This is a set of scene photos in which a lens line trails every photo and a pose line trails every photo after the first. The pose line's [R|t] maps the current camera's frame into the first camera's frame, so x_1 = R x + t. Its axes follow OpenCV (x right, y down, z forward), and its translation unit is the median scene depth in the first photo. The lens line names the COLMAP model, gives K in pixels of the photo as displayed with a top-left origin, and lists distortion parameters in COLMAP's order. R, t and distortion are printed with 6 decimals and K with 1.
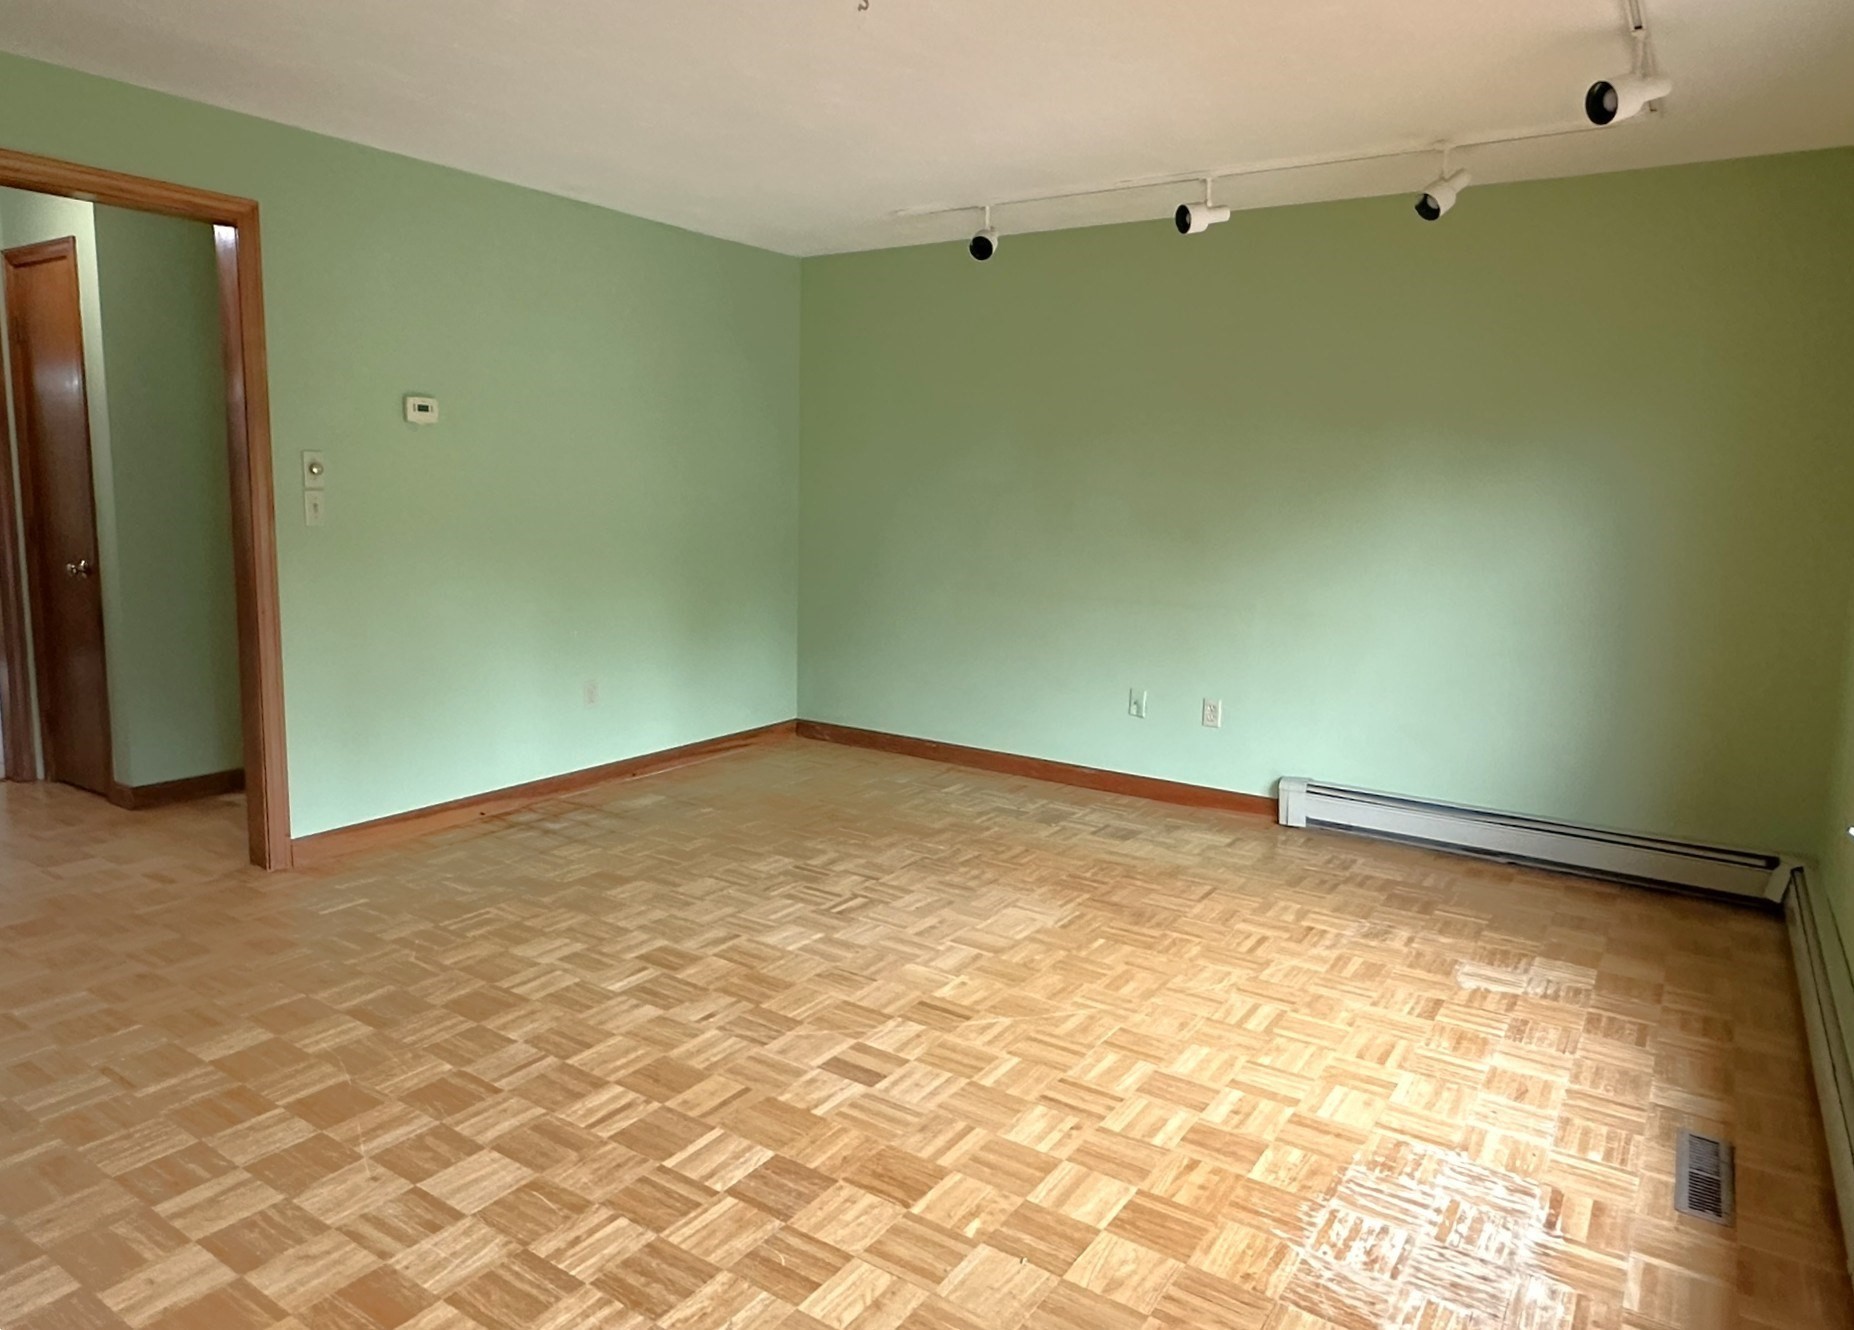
lens RADIAL K [[1183.4, 0, 927.1], [0, 1183.4, 631.6], [0, 0, 1]] dist [-0.018969, 0.000849]
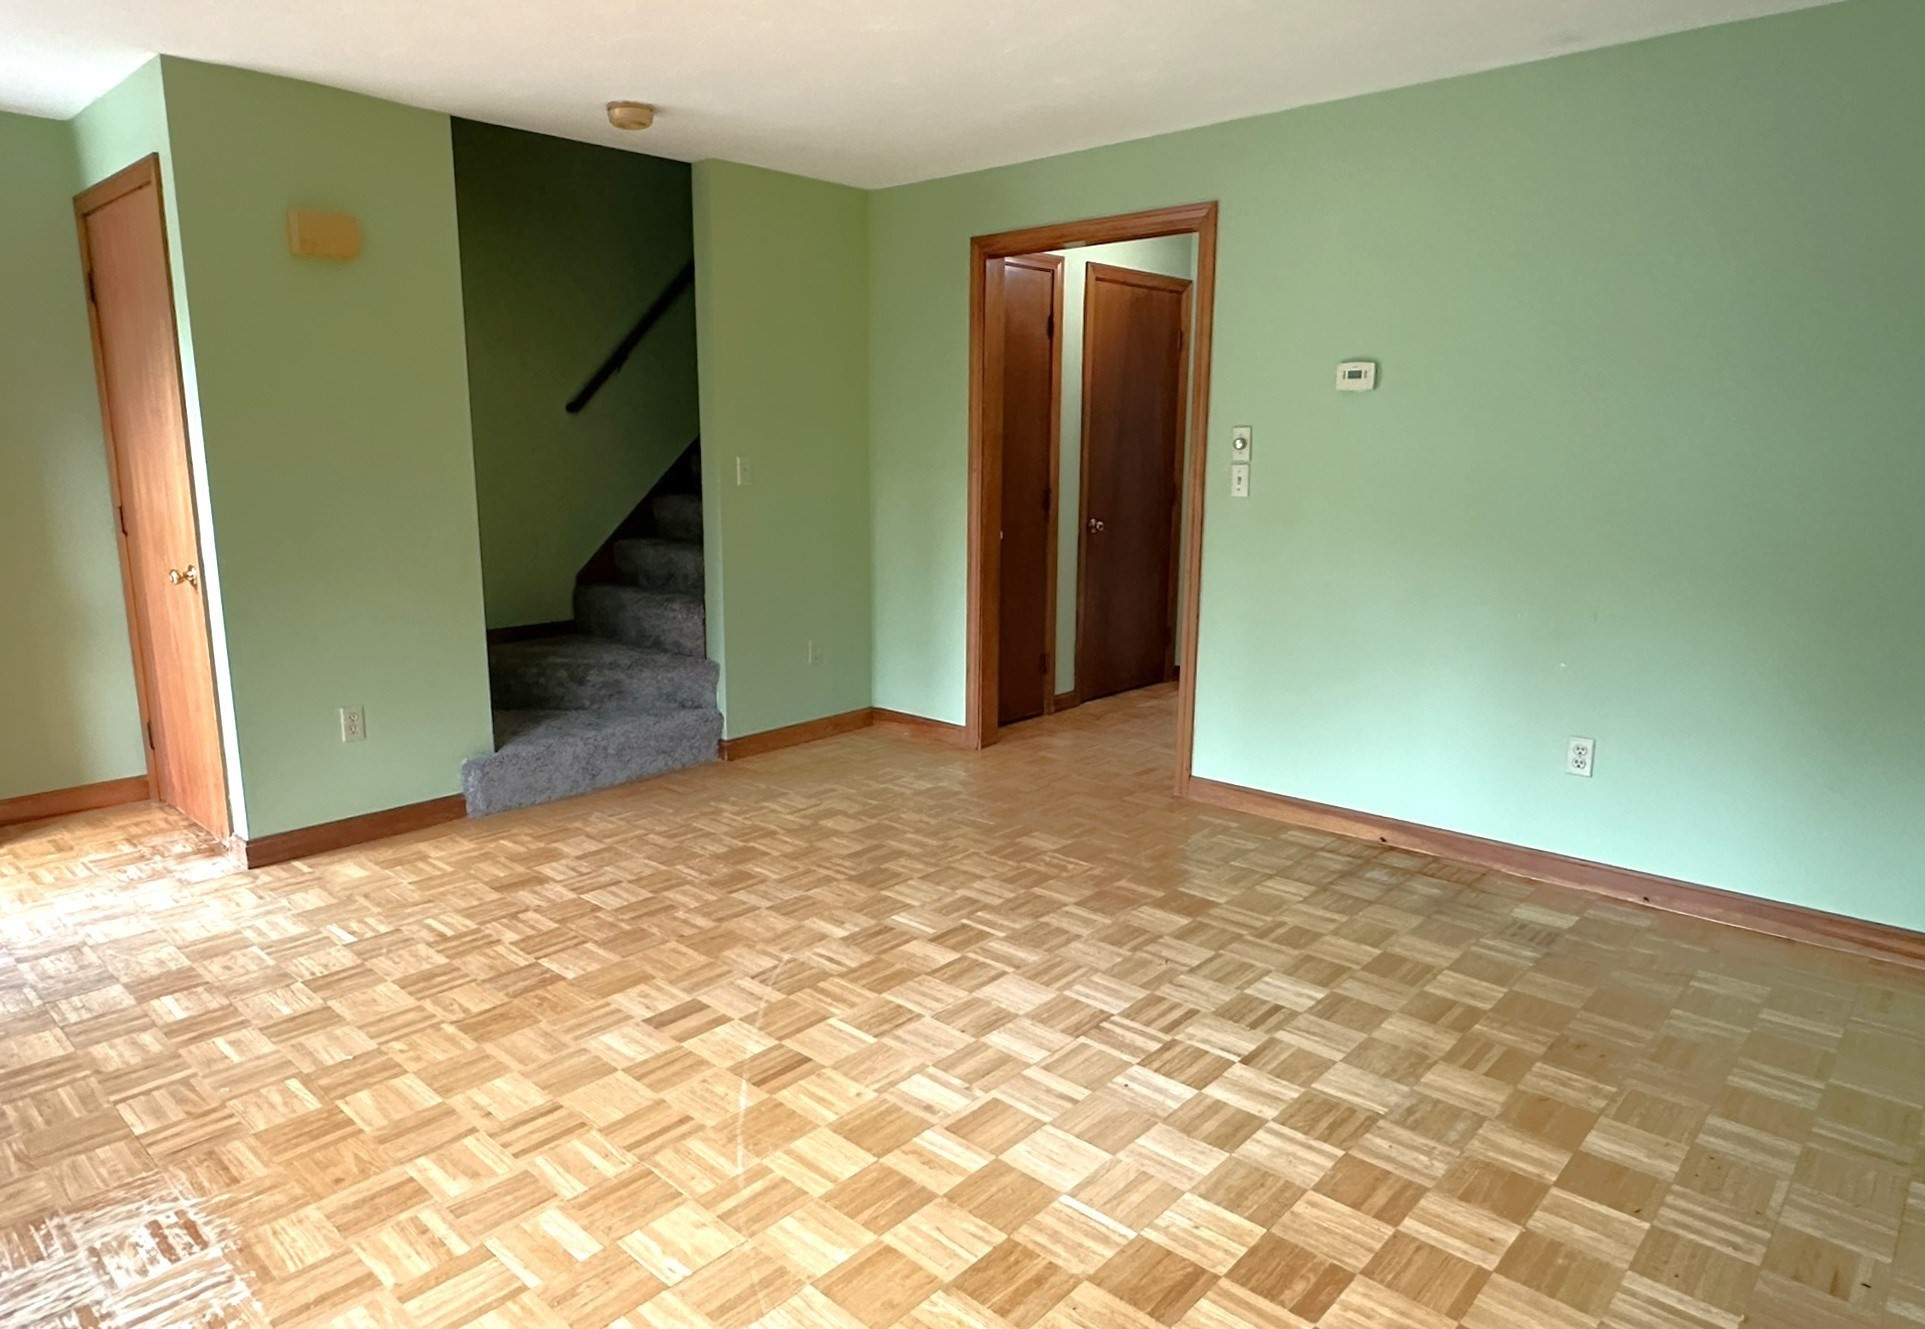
lens RADIAL K [[1187.9, 0, 913.9], [0, 1187.9, 672.5], [0, 0, 1]] dist [-0.003504, -0.001417]
pose [[-0.167092, 0.169730, -0.971222, 0.897959], [-0.129778, 0.972713, 0.192319, -0.157166], [0.977363, 0.158178, -0.140506, 1.337860]]
